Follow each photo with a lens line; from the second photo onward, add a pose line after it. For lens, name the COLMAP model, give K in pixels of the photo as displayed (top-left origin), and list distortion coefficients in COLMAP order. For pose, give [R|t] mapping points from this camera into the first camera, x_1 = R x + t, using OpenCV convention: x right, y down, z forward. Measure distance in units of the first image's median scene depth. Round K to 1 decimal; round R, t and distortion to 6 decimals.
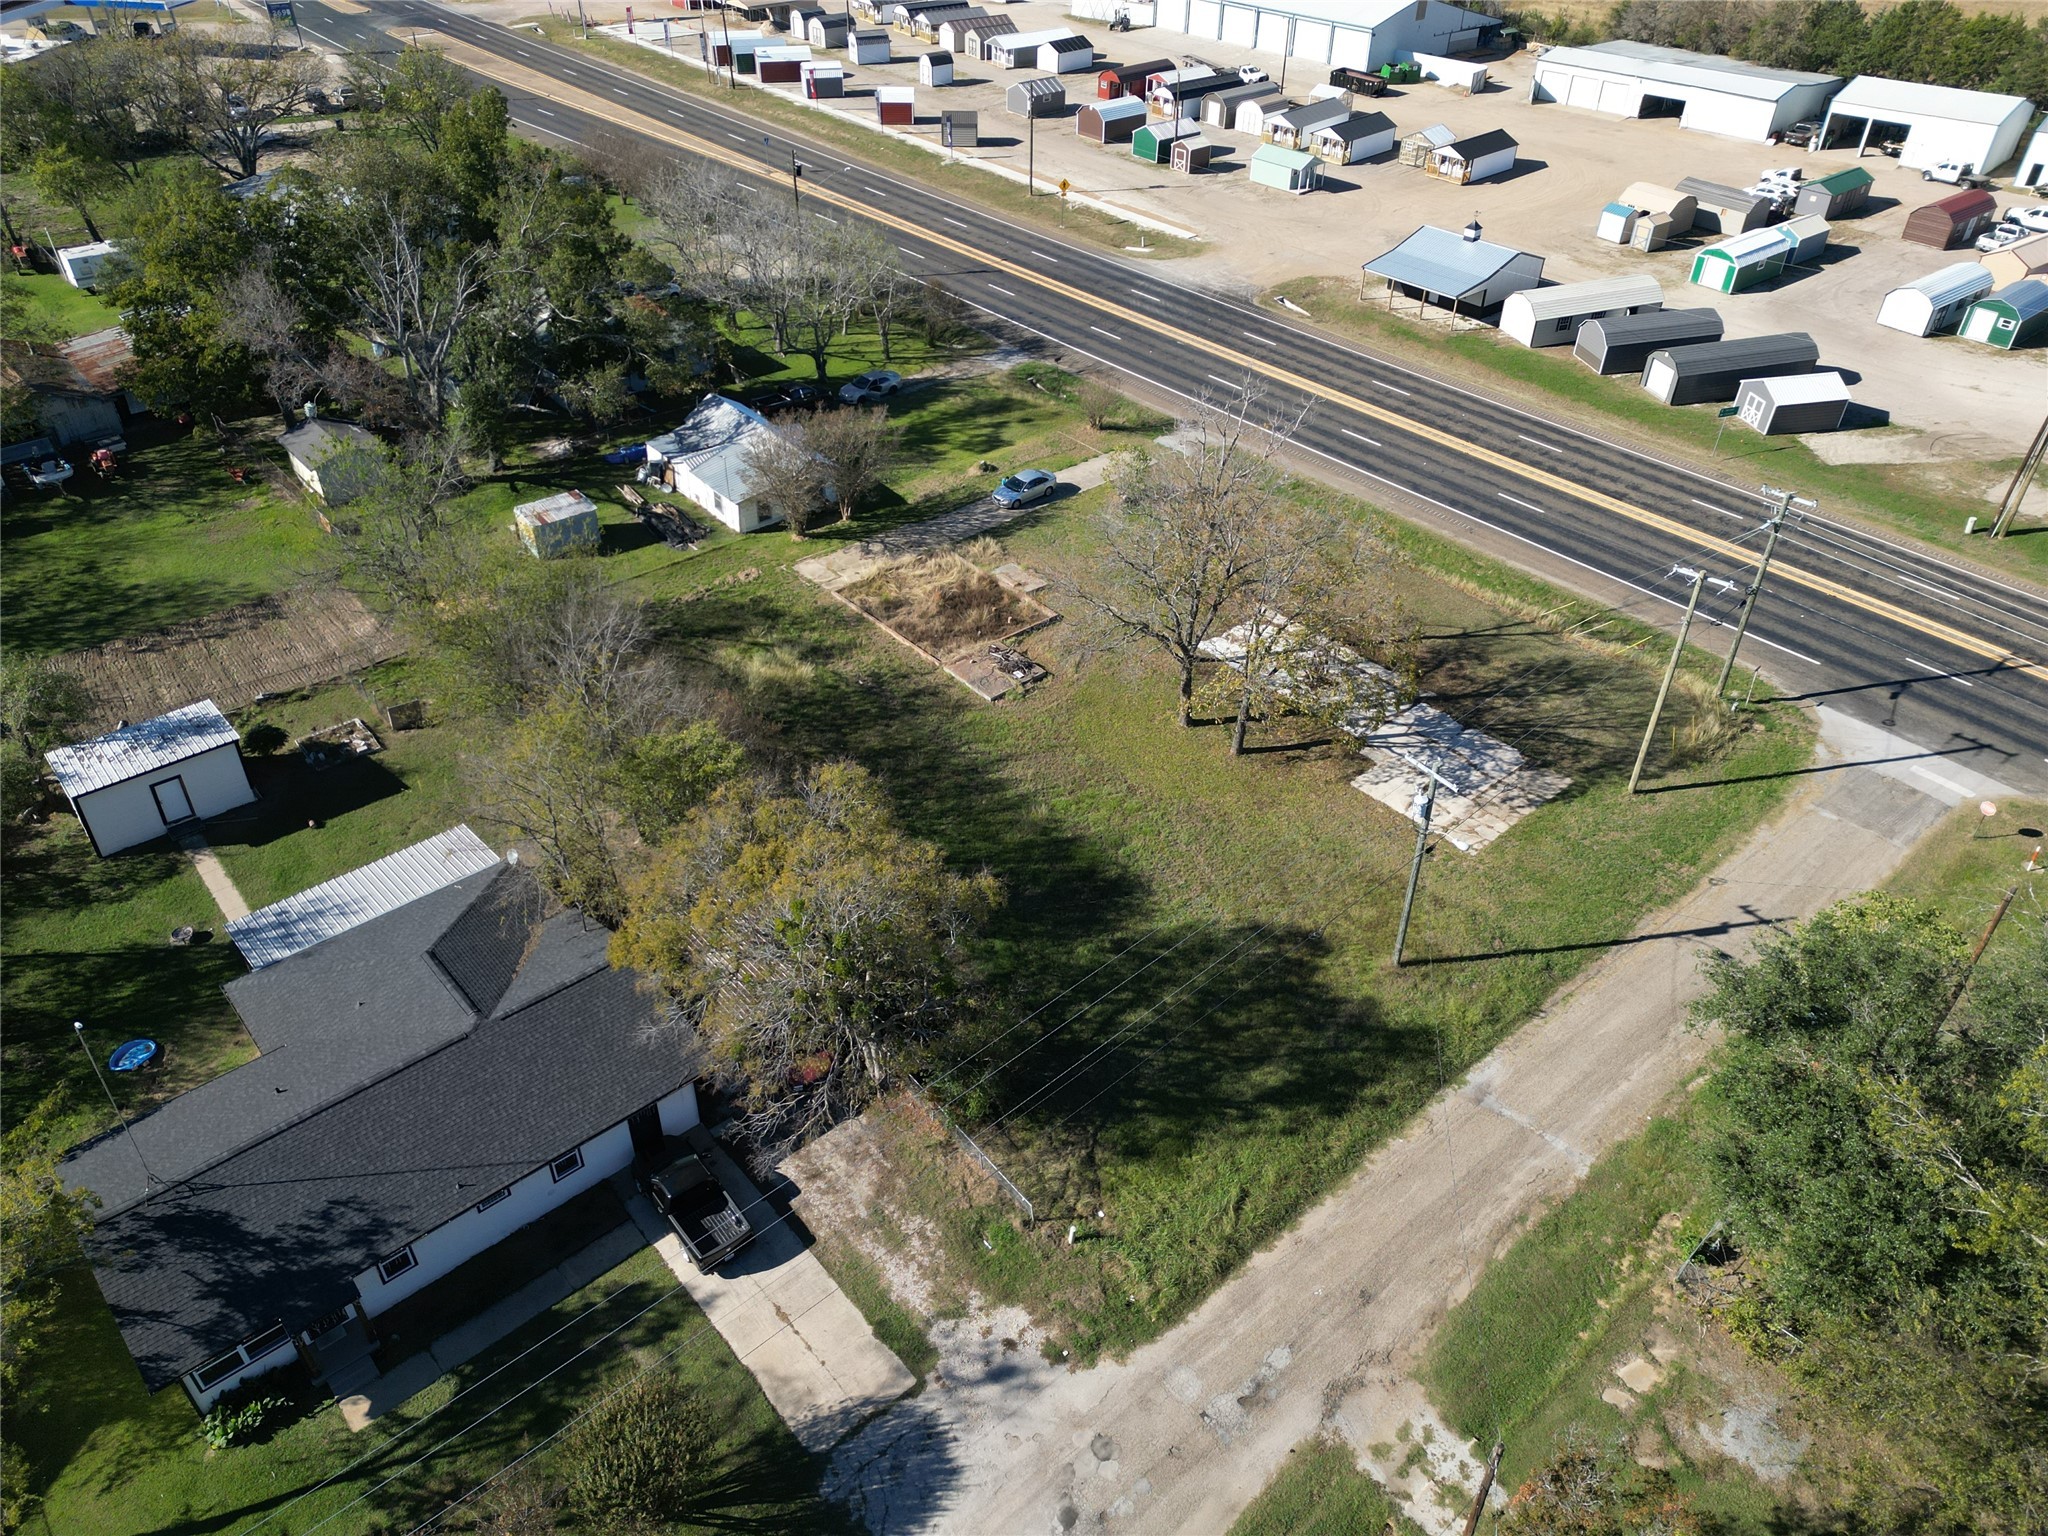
lens RADIAL K [[1443.7, 0, 1019.4], [0, 1443.7, 746.5], [0, 0, 1]] dist [0.083828, -0.078817]
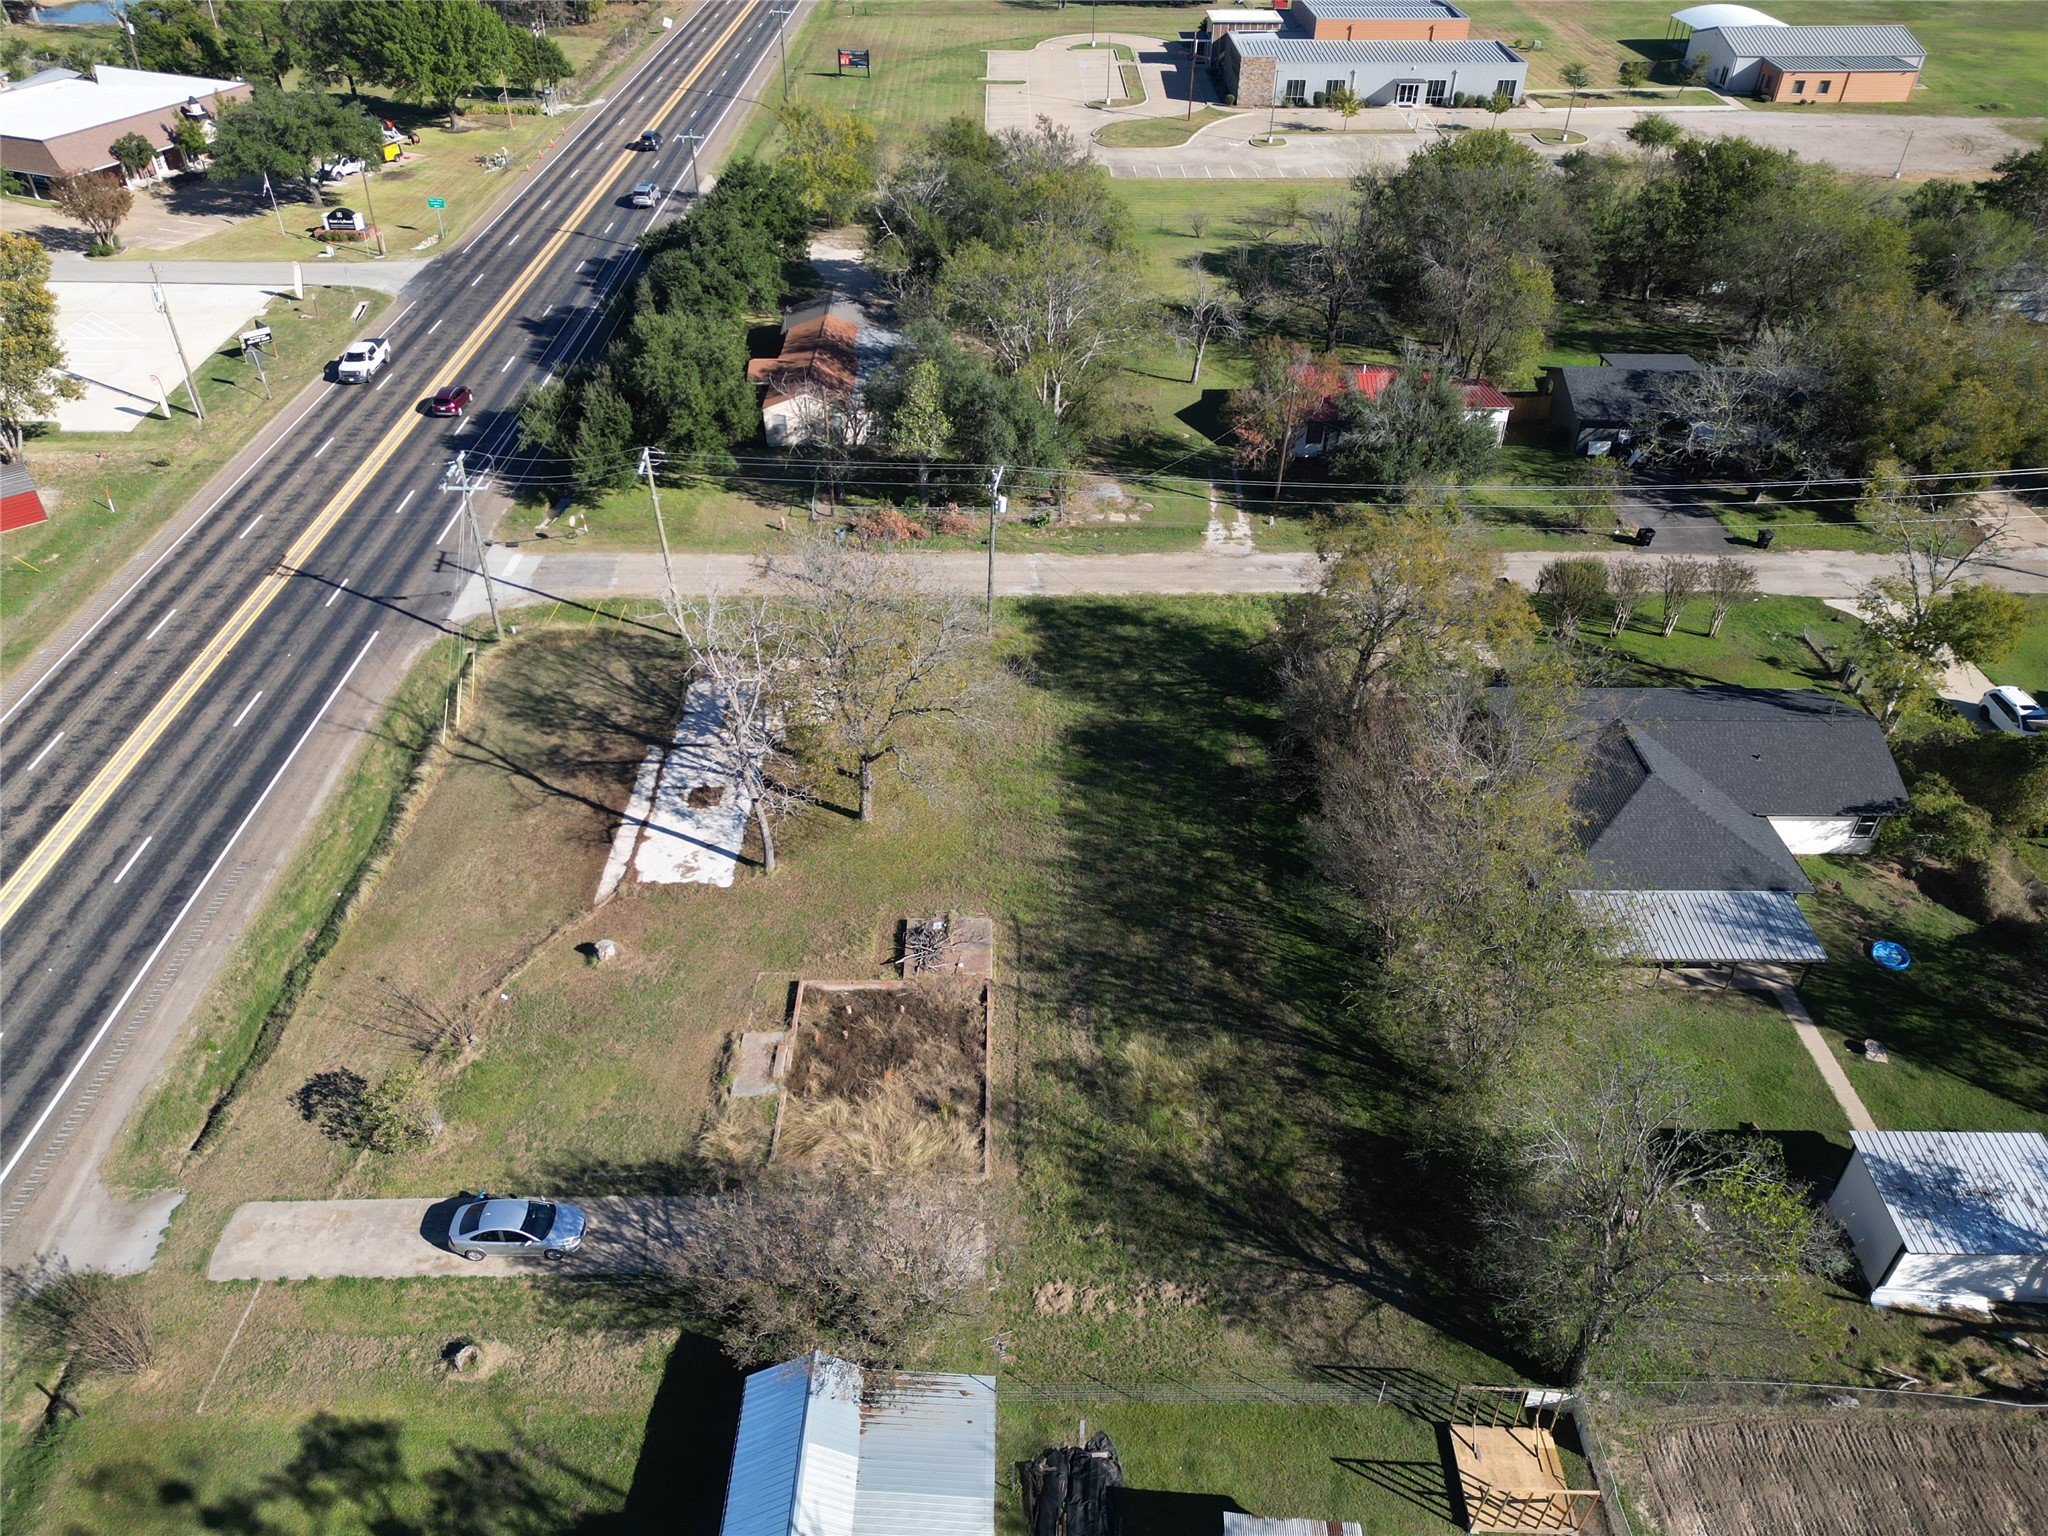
lens RADIAL K [[1443.7, 0, 1019.4], [0, 1443.7, 746.5], [0, 0, 1]] dist [0.083828, -0.078817]
pose [[-0.755753, -0.401060, 0.517675, -0.440259], [0.373303, 0.385644, 0.843756, -0.799141], [-0.538035, 0.830921, -0.141734, 1.002867]]
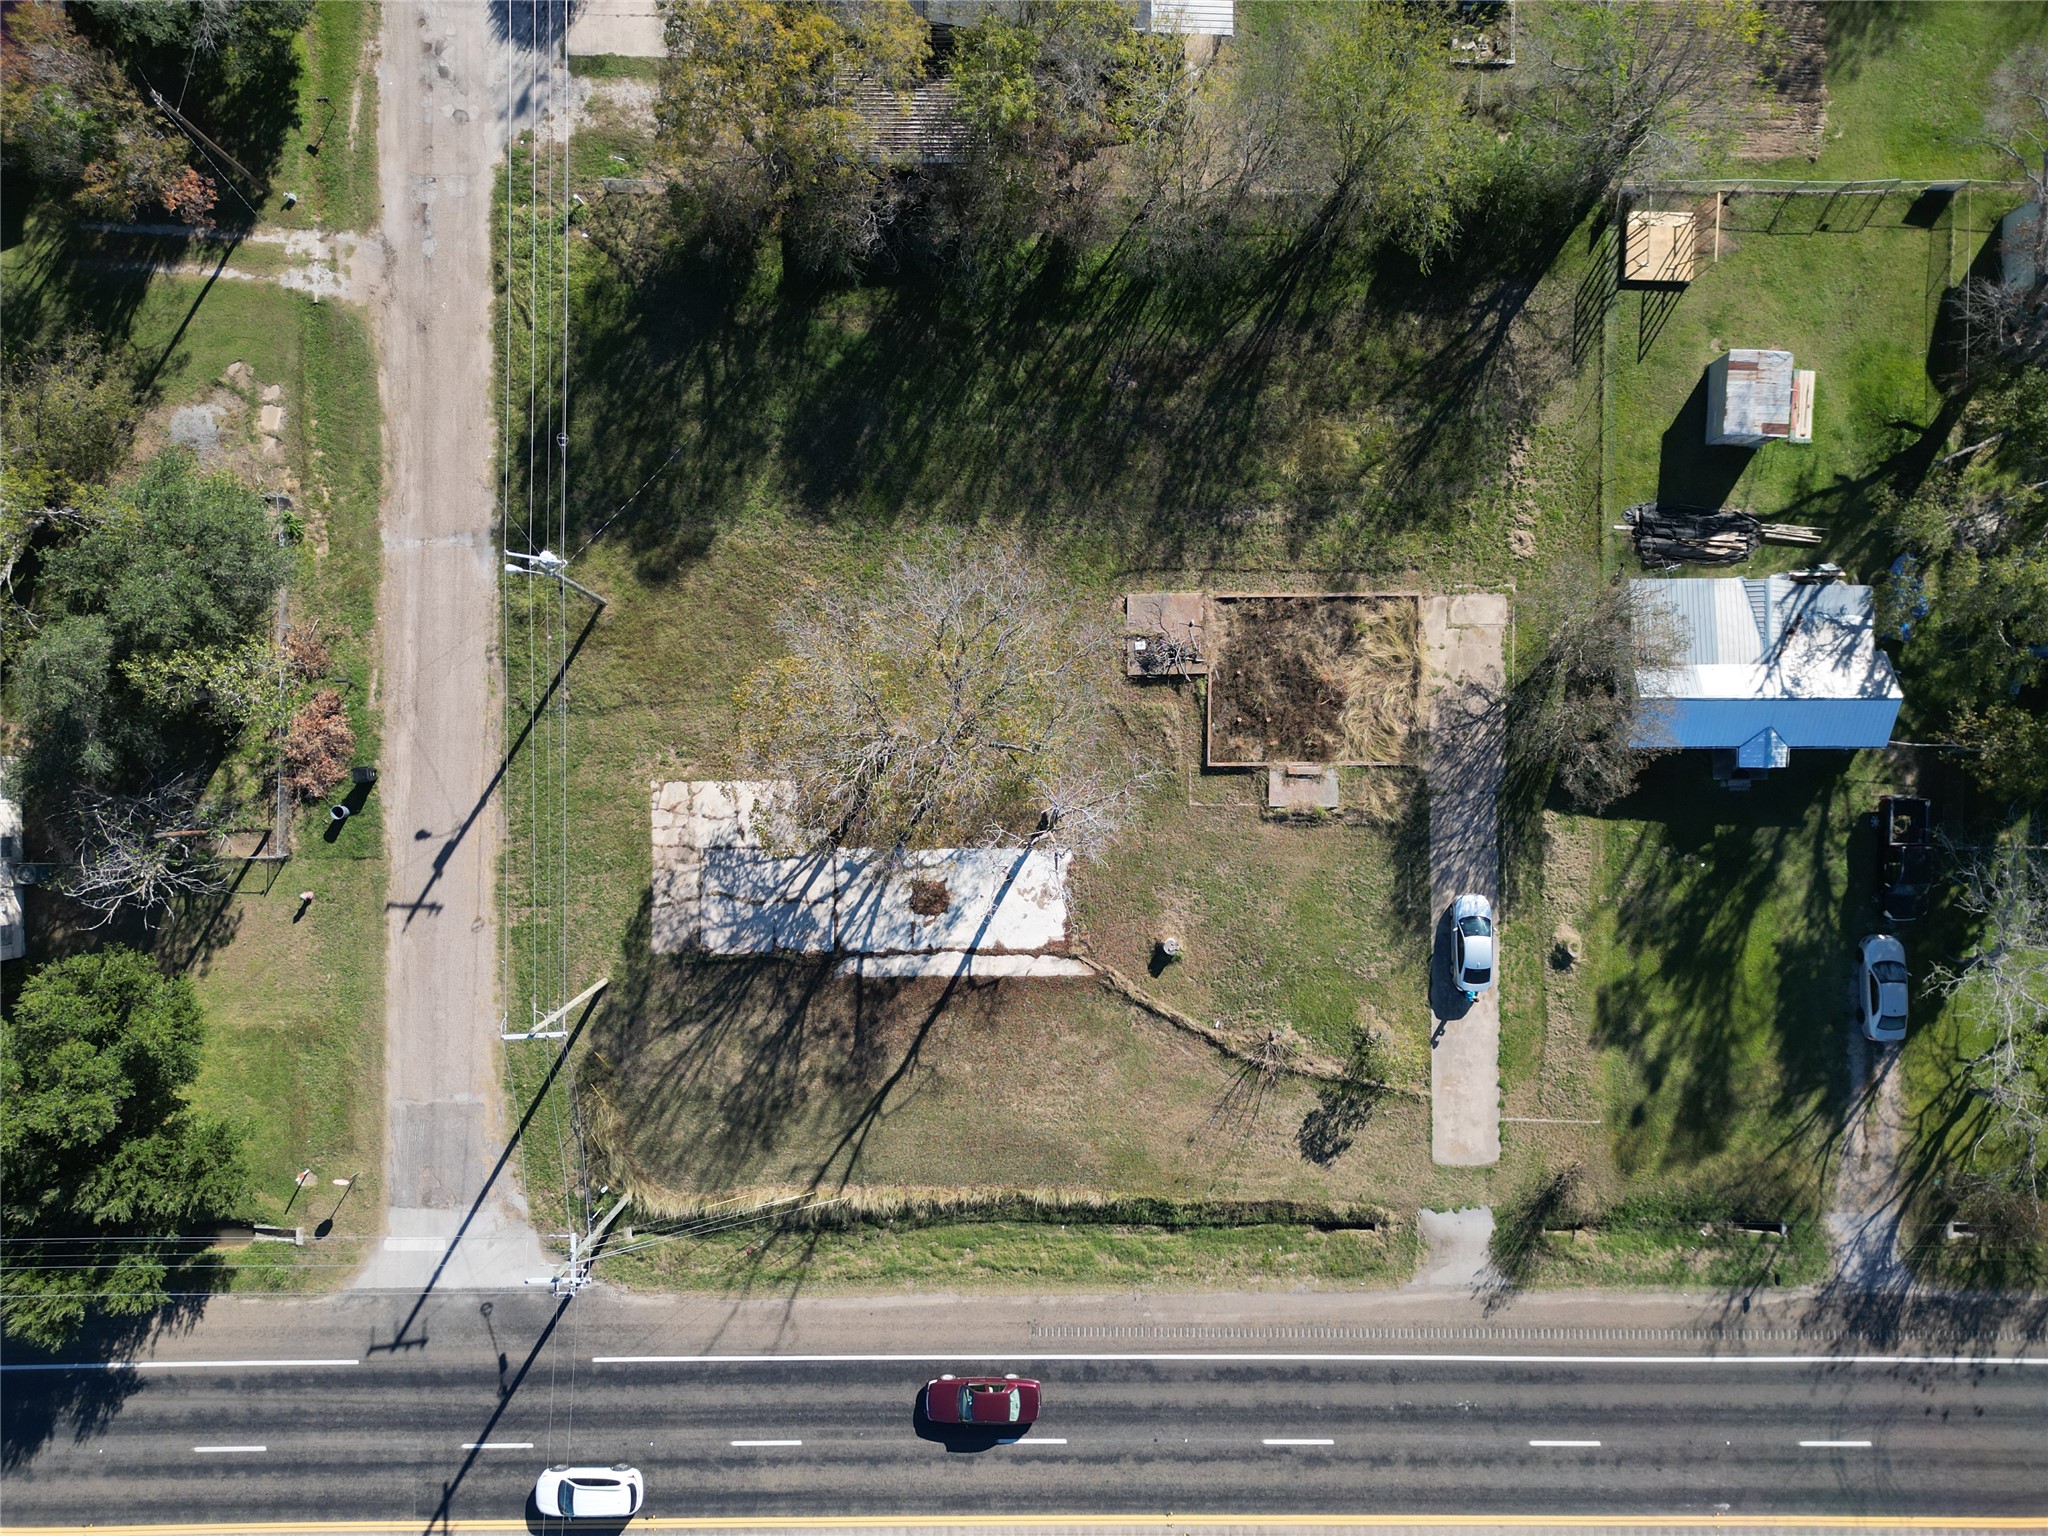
lens RADIAL K [[1443.7, 0, 1019.4], [0, 1443.7, 746.5], [0, 0, 1]] dist [0.083828, -0.078817]
pose [[-0.658529, 0.752223, -0.022354, 0.118648], [-0.462061, -0.380706, 0.800976, -0.773039], [0.594003, 0.537795, 0.598278, 0.437142]]
